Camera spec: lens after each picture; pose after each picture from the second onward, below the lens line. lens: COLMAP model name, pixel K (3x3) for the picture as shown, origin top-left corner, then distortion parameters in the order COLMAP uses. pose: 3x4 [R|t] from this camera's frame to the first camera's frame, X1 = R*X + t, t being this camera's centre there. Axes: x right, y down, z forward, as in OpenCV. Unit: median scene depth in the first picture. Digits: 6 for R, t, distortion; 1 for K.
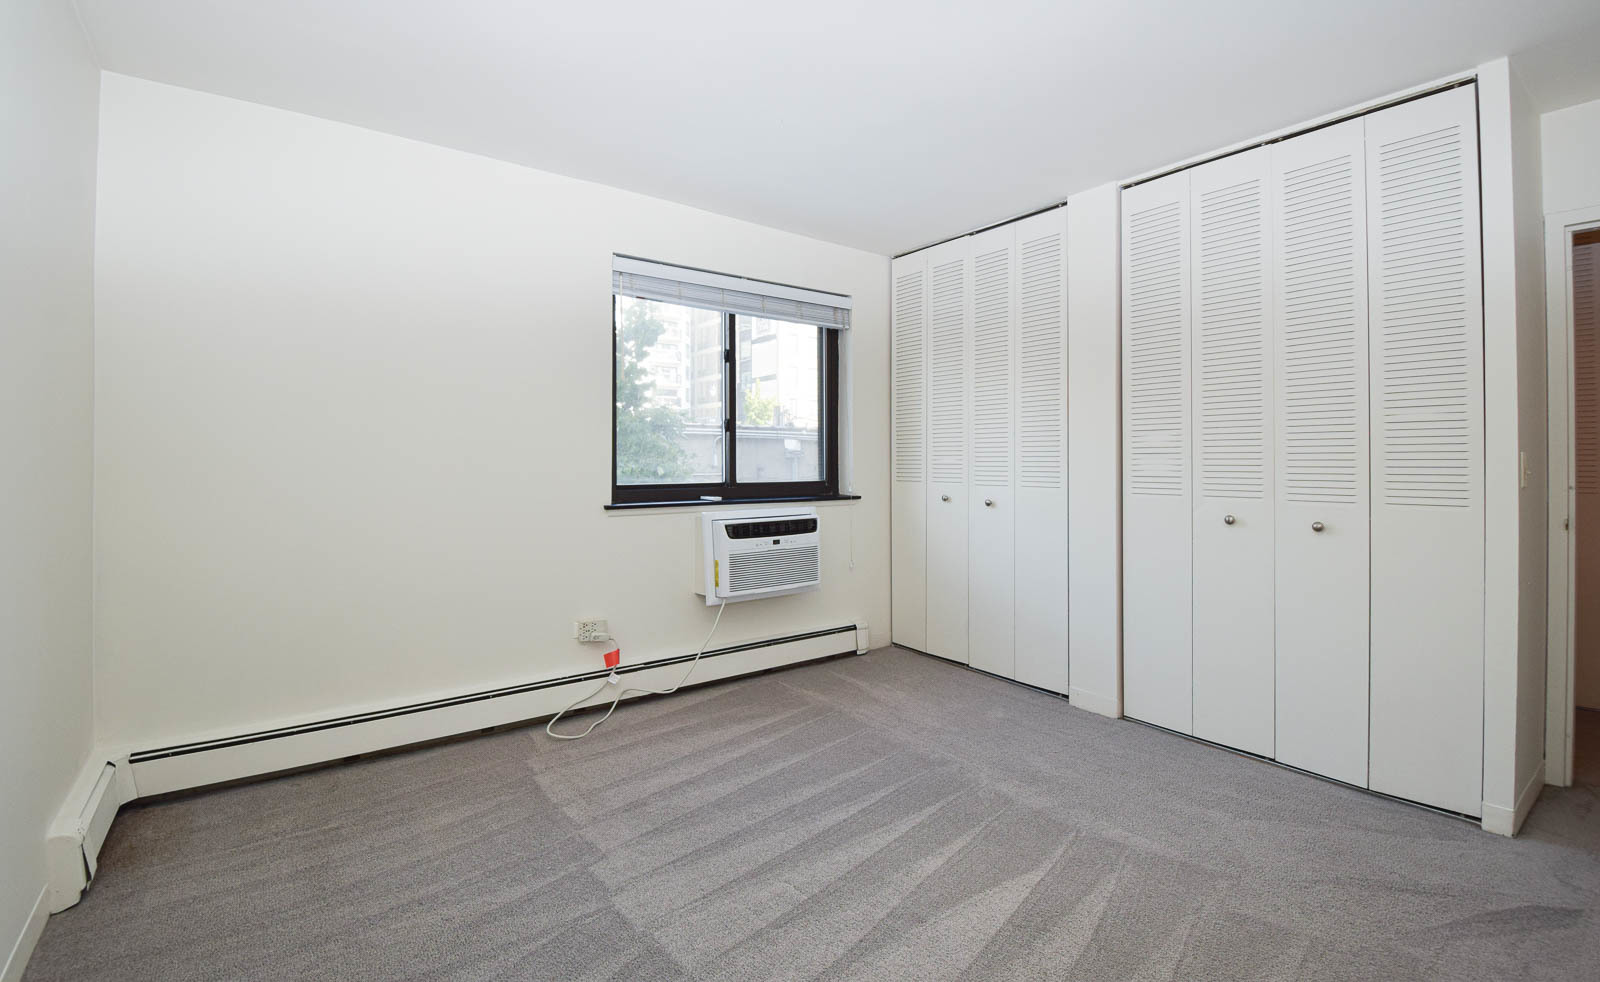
lens RADIAL K [[725.4, 0, 799.5], [0, 725.4, 455.6], [0, 0, 1]] dist [-0.003077, 0.000105]
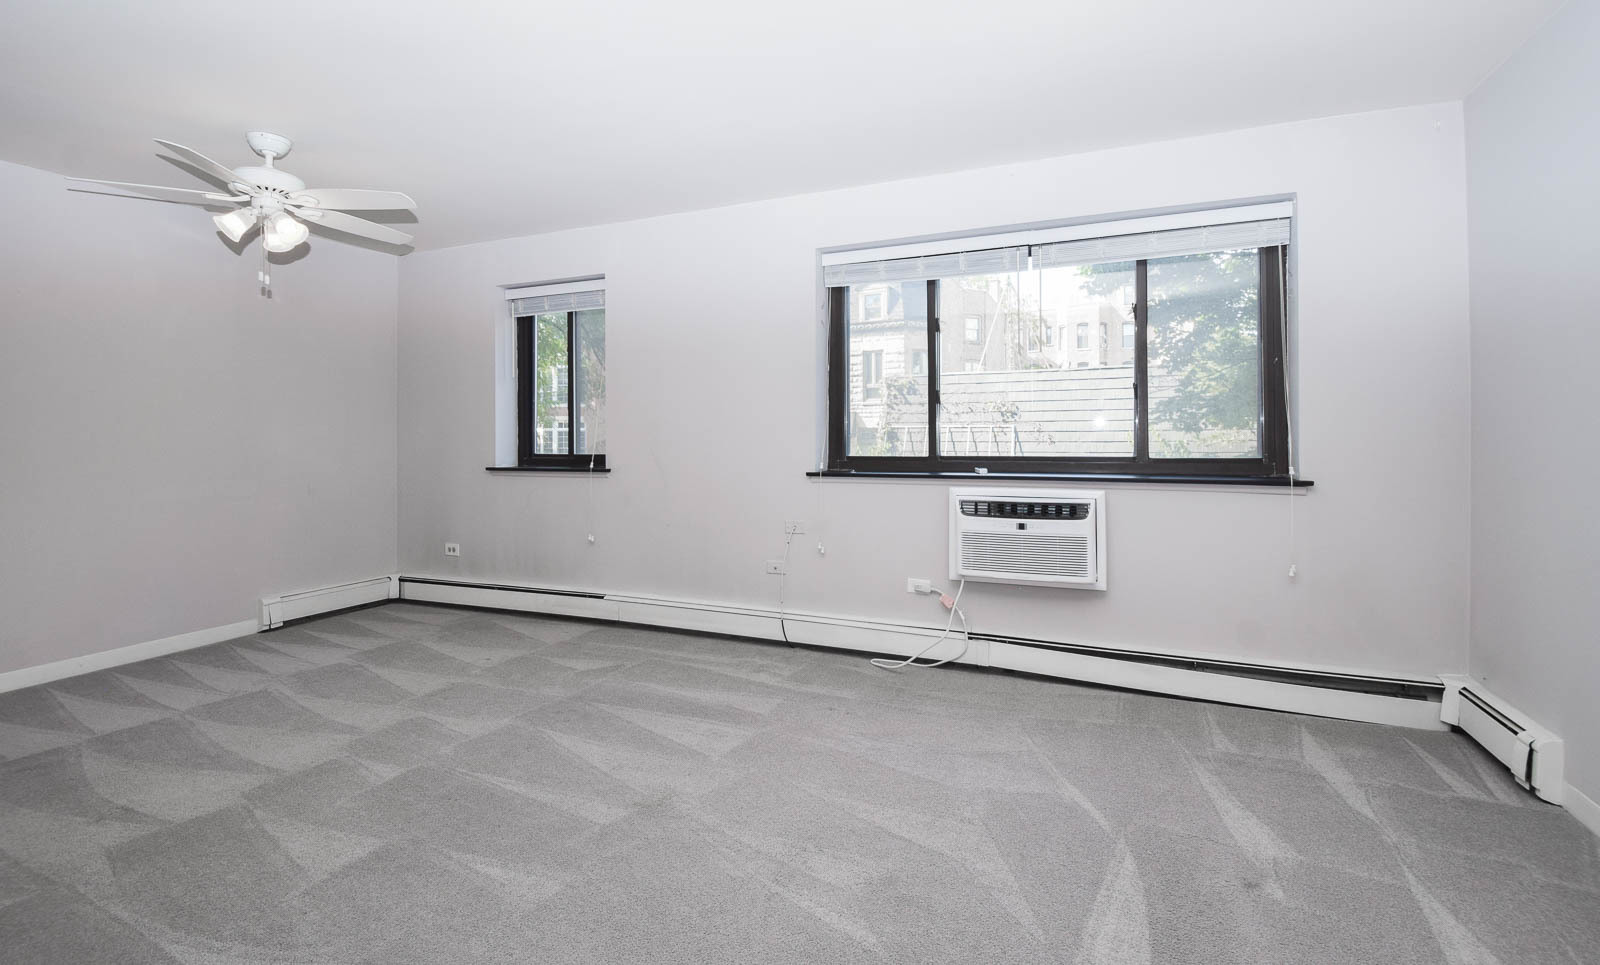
lens RADIAL K [[660.0, 0, 849.0], [0, 660.0, 437.3], [0, 0, 1]] dist [0.016376, -0.000379]
pose [[0.528342, 0.000761, -0.849031, 0.527959], [0.011969, 0.999894, 0.008344, 0.003639], [0.848947, -0.014571, 0.528277, 0.400582]]
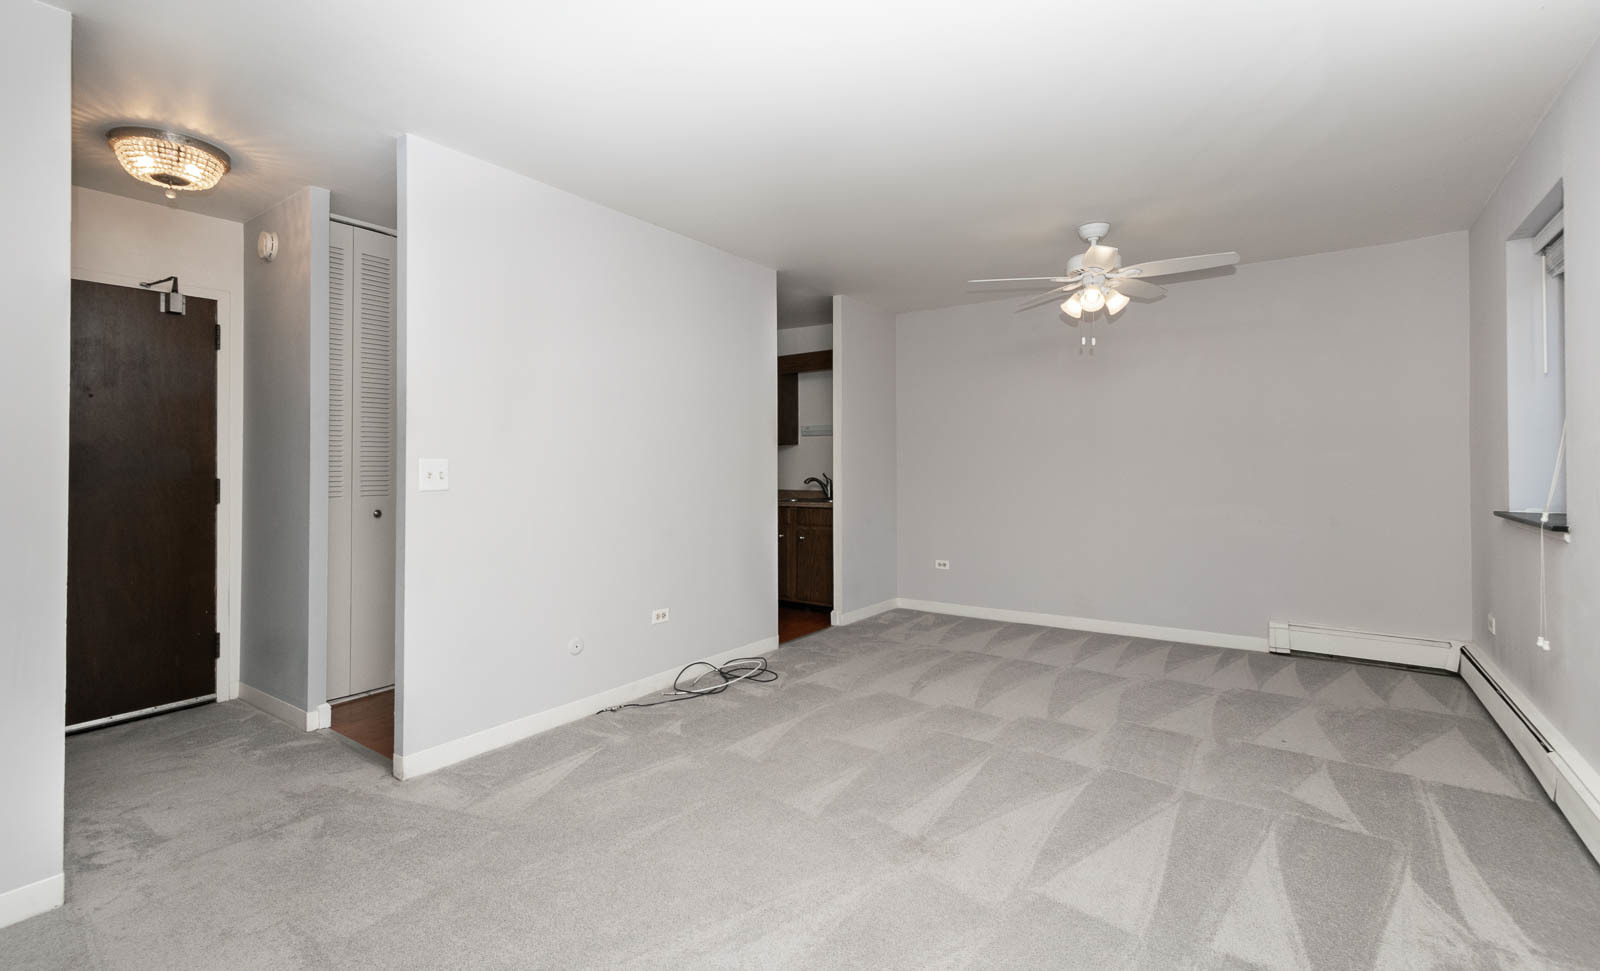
lens RADIAL K [[725.4, 0, 790.8], [0, 725.4, 474.3], [0, 0, 1]] dist [-0.003077, 0.000105]
pose [[-0.952370, 0.010625, -0.304759, -0.045683], [0.012091, 0.999923, -0.002925, 0.008185], [0.304704, -0.006471, -0.952425, 1.841447]]
